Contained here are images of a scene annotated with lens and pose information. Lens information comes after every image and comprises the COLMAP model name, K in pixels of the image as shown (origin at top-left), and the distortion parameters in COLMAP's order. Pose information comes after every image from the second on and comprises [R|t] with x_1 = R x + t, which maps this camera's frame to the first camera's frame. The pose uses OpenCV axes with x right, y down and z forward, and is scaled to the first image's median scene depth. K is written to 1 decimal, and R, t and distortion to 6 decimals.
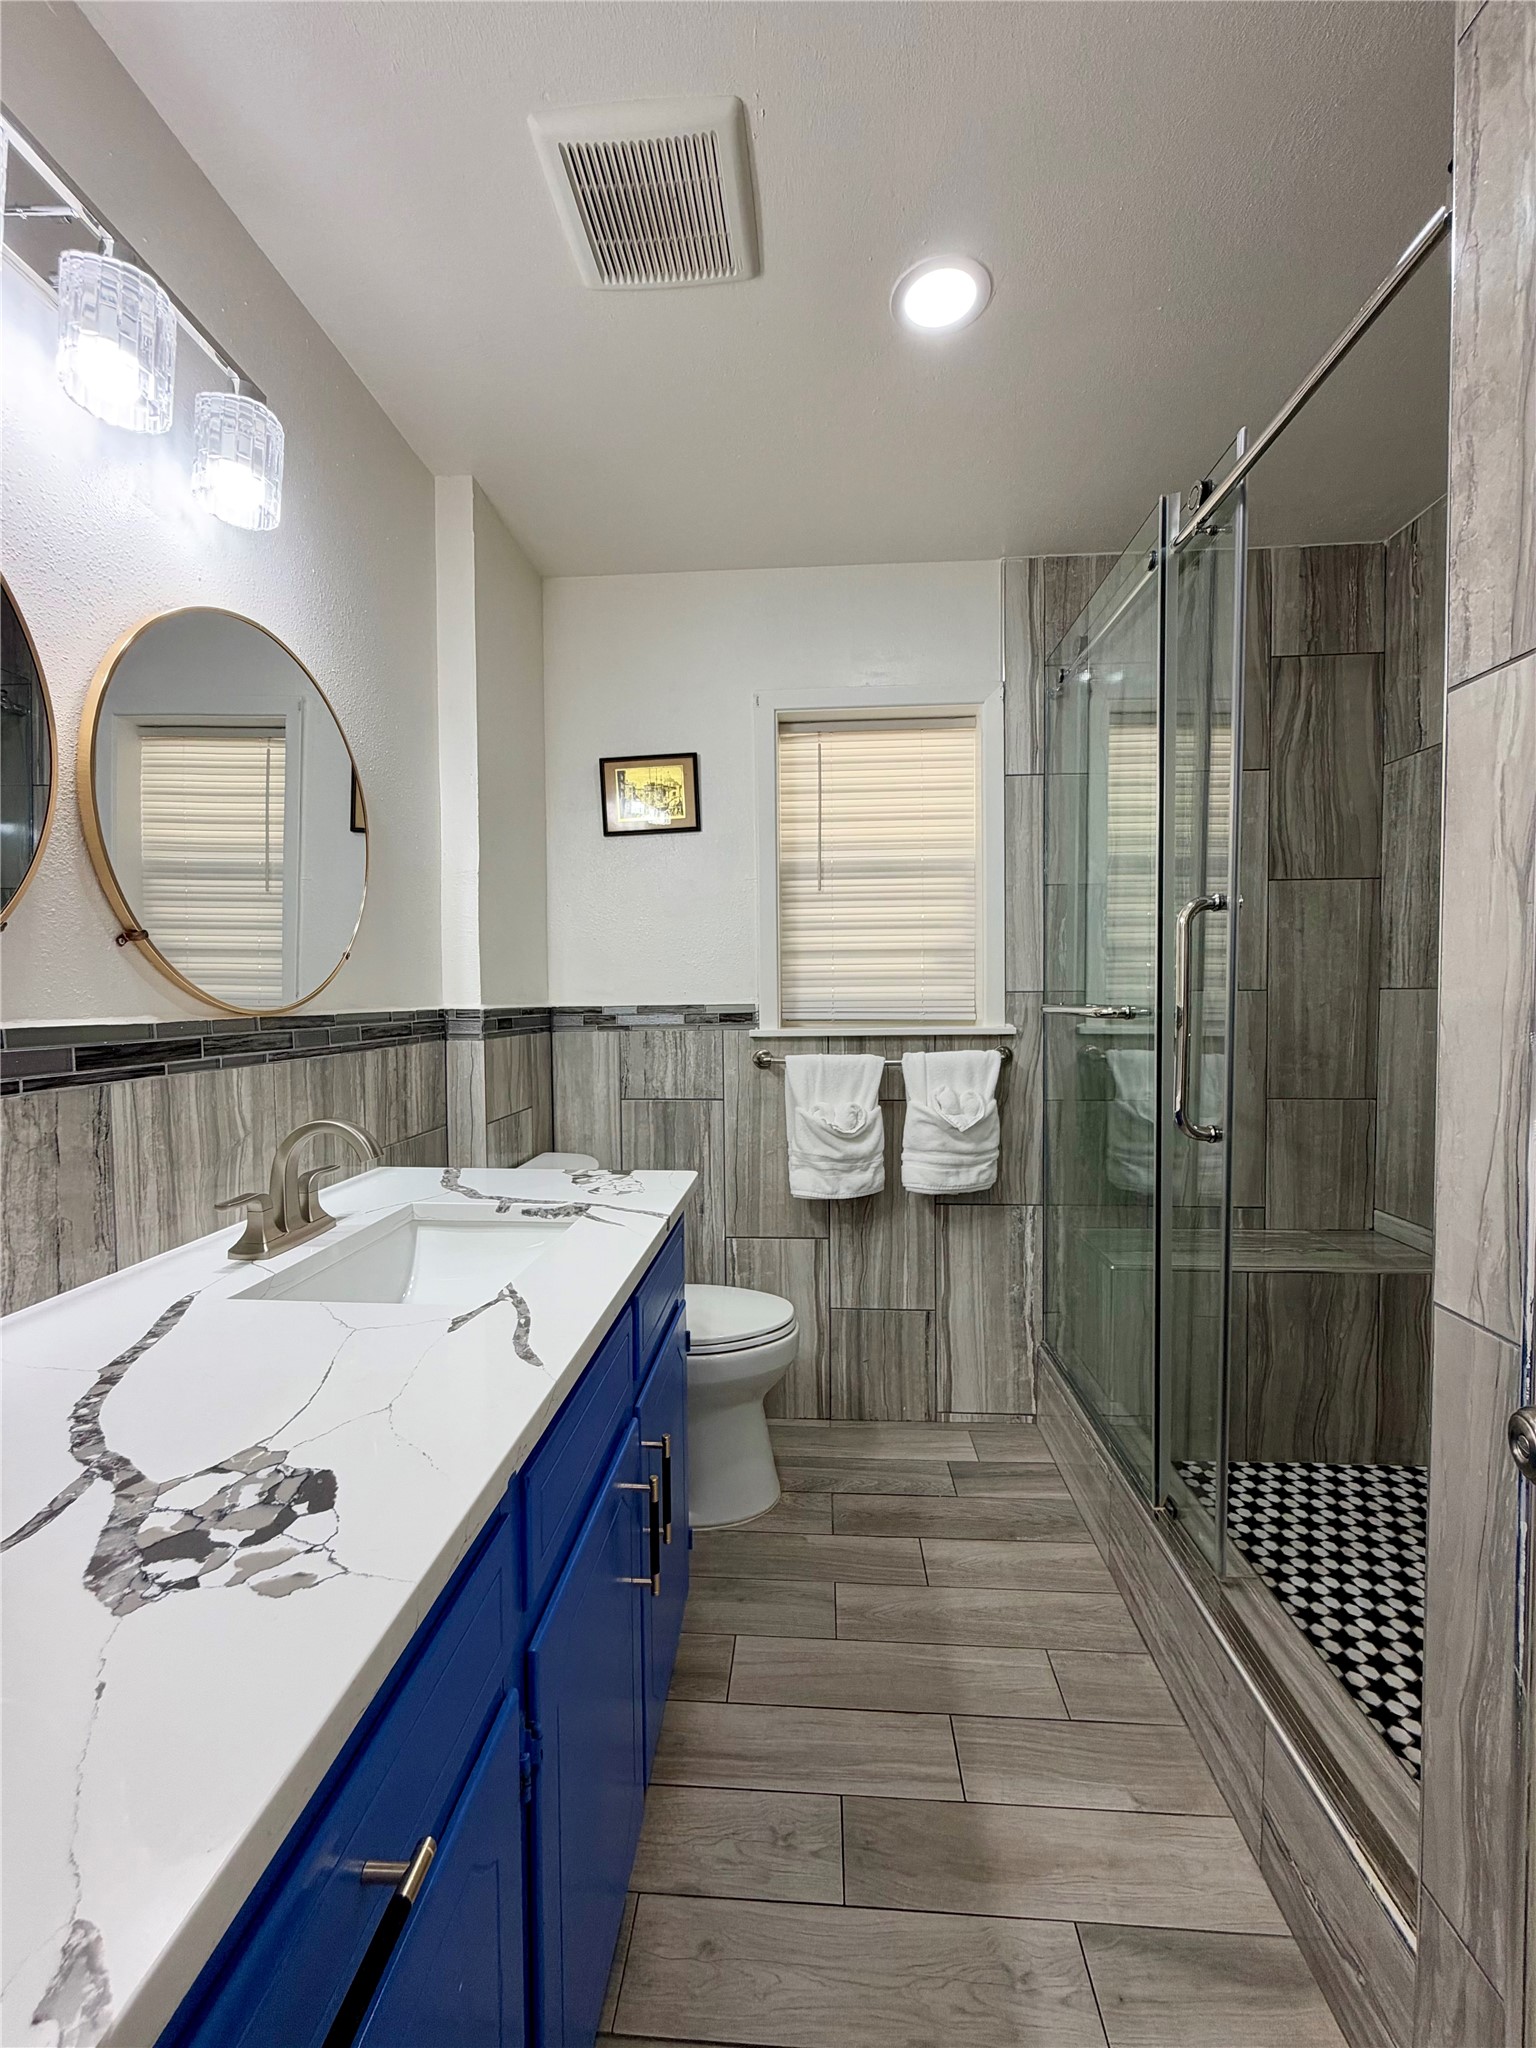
lens RADIAL K [[819.2, 0, 765.1], [0, 819.2, 1021.5], [0, 0, 1]] dist [-0.000295, 0.000279]
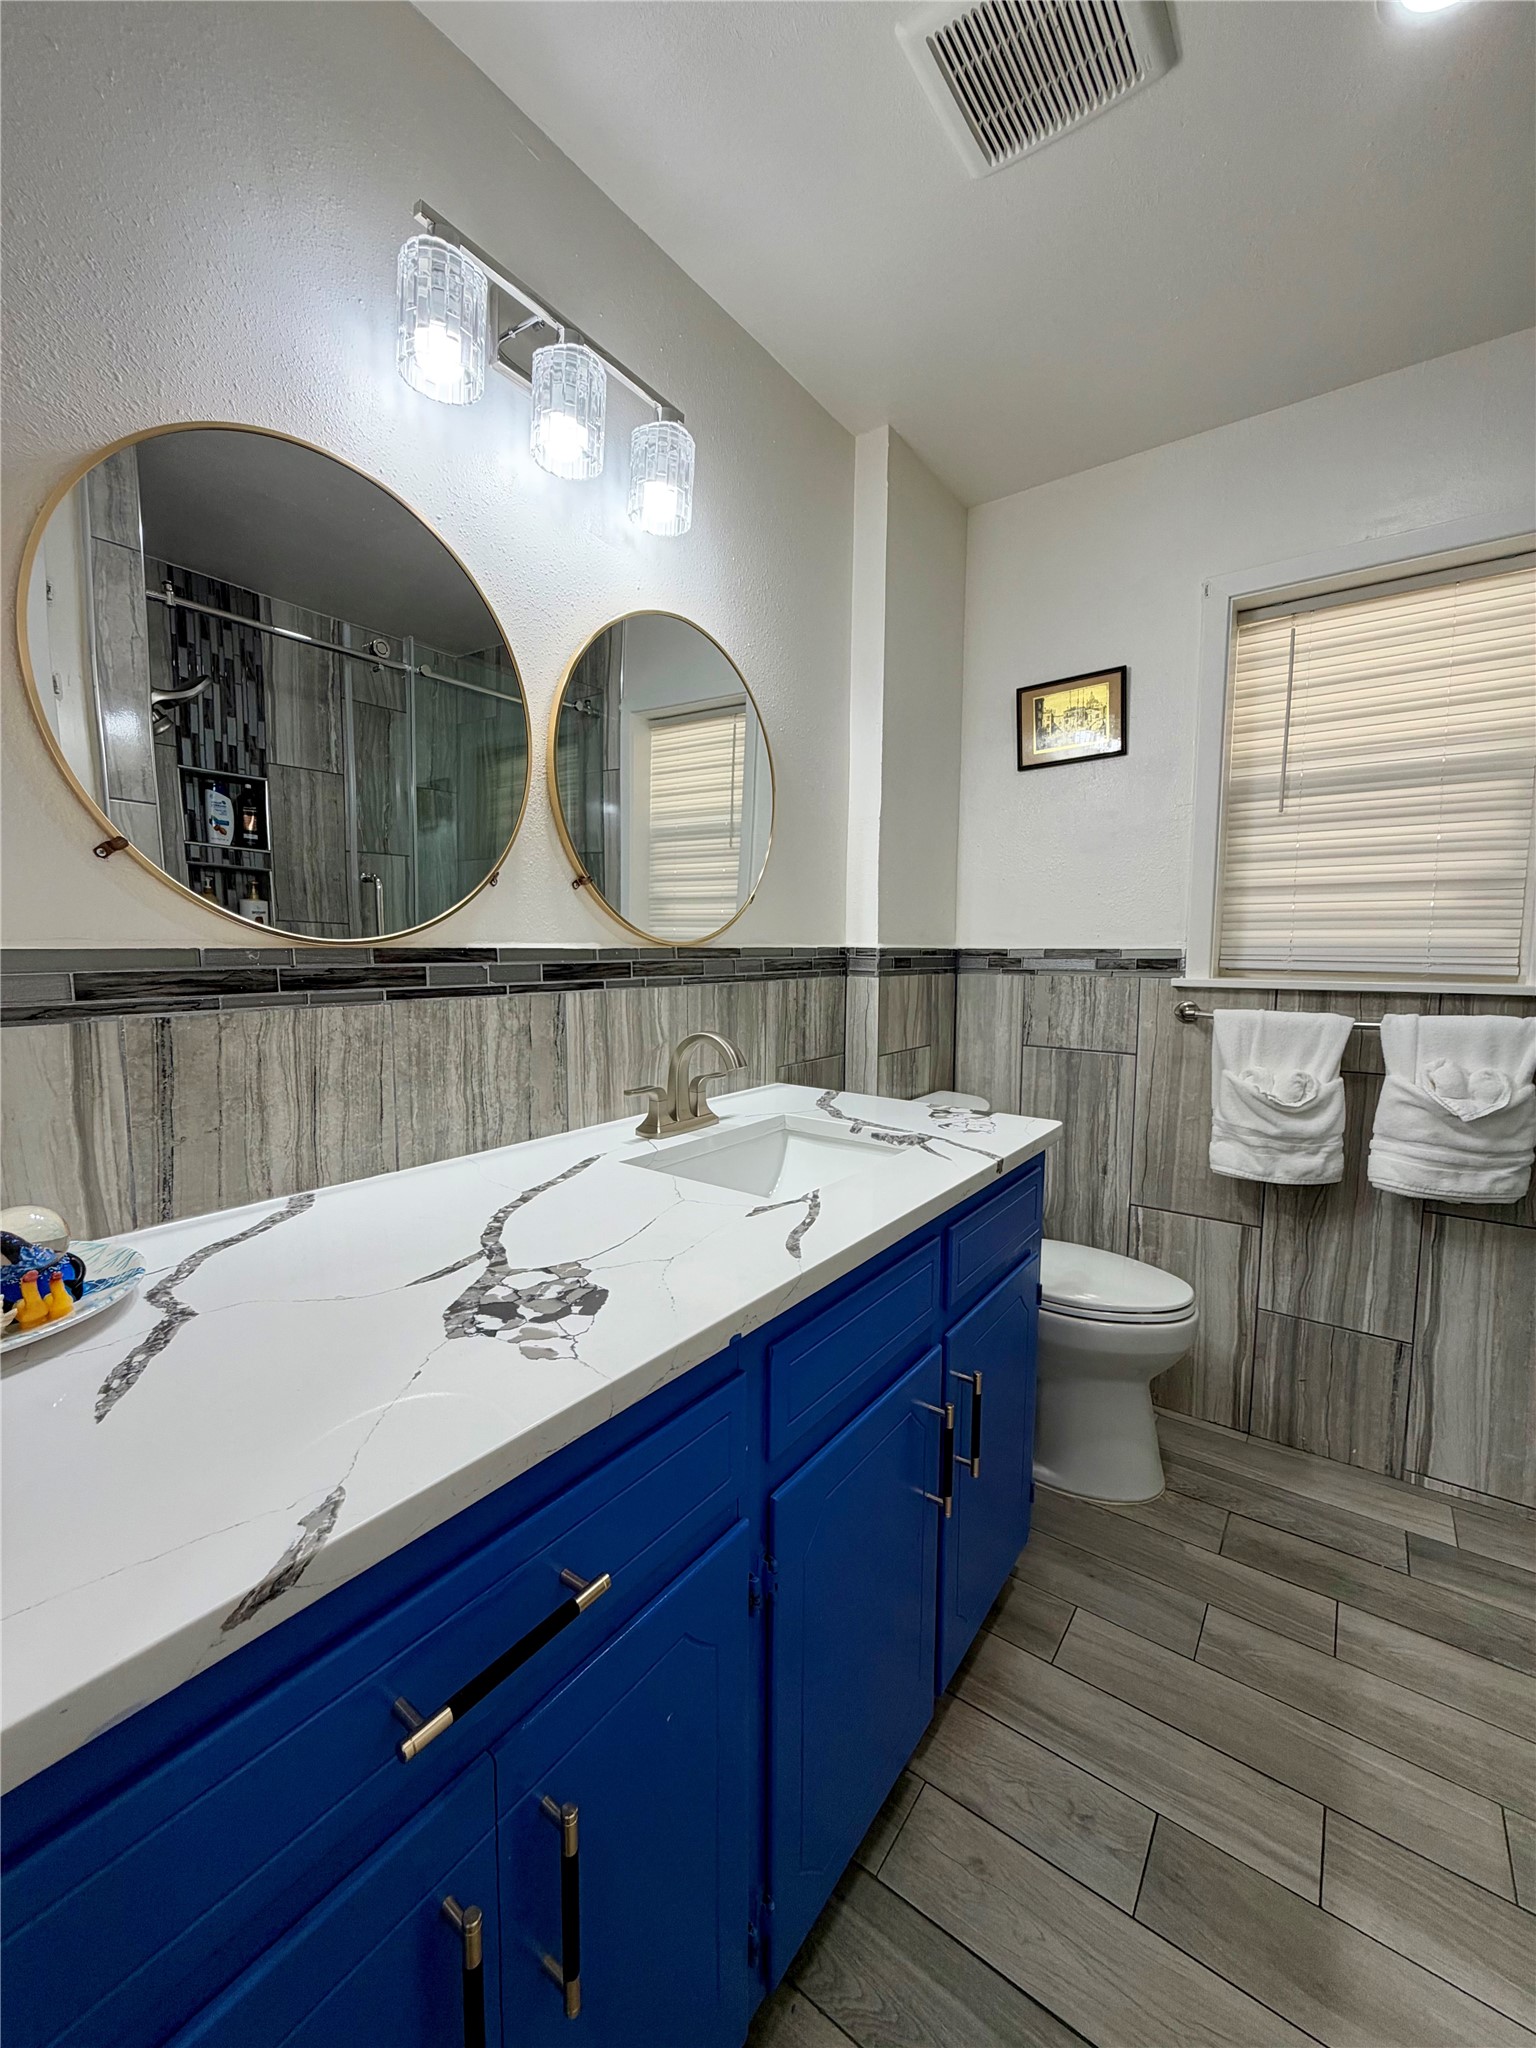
lens RADIAL K [[819.2, 0, 765.7], [0, 819.2, 1021.6], [0, 0, 1]] dist [-0.000295, 0.000279]
pose [[0.843203, 0.063113, -0.533878, 0.176150], [-0.030600, 0.997109, 0.069545, 0.018223], [0.536724, -0.042304, 0.842696, 0.039937]]
